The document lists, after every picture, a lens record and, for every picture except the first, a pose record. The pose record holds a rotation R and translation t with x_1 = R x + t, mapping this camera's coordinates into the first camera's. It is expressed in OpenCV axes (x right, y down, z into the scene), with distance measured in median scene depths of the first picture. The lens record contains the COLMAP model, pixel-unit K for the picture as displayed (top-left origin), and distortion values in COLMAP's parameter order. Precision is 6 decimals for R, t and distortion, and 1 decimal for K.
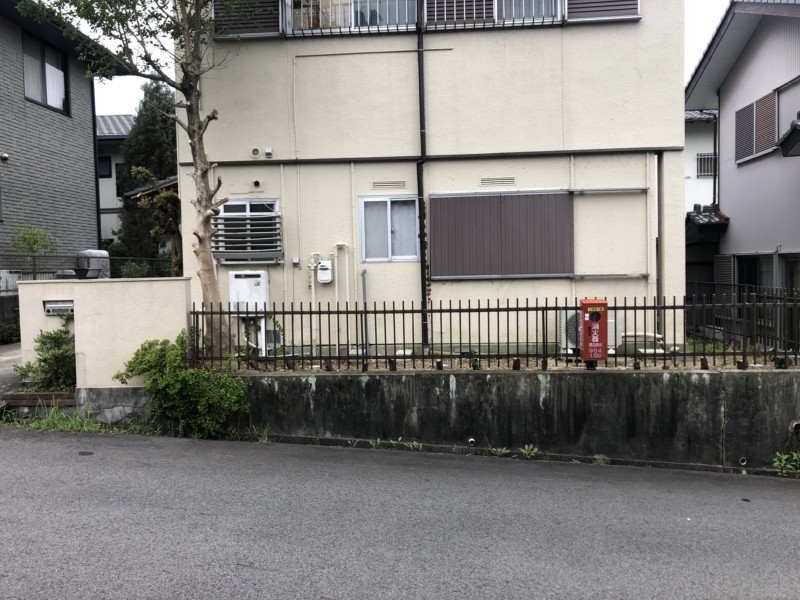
lens RADIAL K [[658.9, 0, 400.0], [0, 658.9, 300.0], [0, 0, 1]] dist [0.010113, -0.002414]
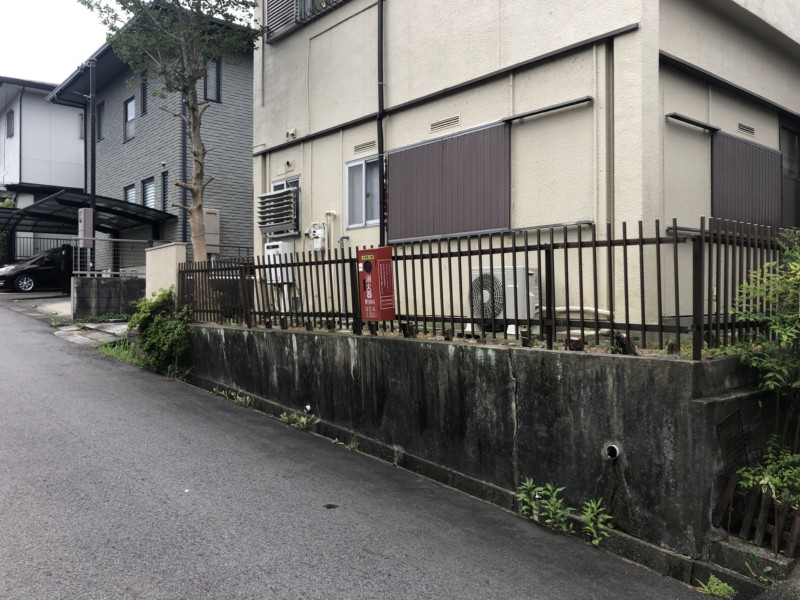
lens RADIAL K [[666.5, 0, 400.0], [0, 666.5, 300.0], [0, 0, 1]] dist [0.036696, -0.004914]
pose [[0.703717, 0.020590, -0.710182, 0.730109], [-0.045612, 0.998827, -0.016238, 0.062822], [0.709015, 0.043820, 0.703830, 0.368976]]
